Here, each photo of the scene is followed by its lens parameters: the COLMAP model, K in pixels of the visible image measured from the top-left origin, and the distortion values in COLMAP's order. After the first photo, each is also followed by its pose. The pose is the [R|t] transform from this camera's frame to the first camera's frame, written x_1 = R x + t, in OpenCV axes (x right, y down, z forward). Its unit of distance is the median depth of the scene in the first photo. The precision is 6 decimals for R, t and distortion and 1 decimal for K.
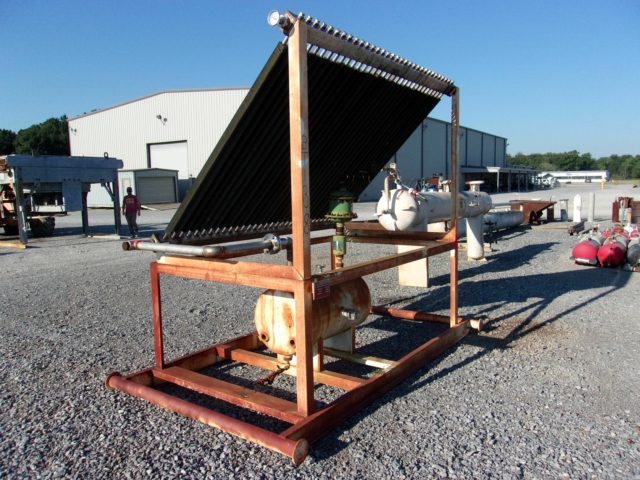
lens RADIAL K [[501.6, 0, 319.9], [0, 501.6, 236.2], [0, 0, 1]] dist [0.009240, 0.006795]
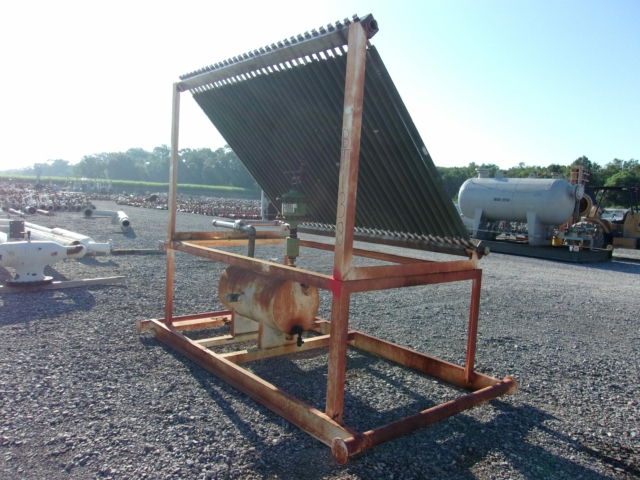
lens RADIAL K [[501.6, 0, 321.6], [0, 501.6, 243.9], [0, 0, 1]] dist [0.009240, 0.006795]
pose [[-0.236887, 0.111586, -0.965108, 0.983602], [-0.142178, 0.978706, 0.148056, -0.144197], [0.961078, 0.172290, -0.215977, 1.265873]]
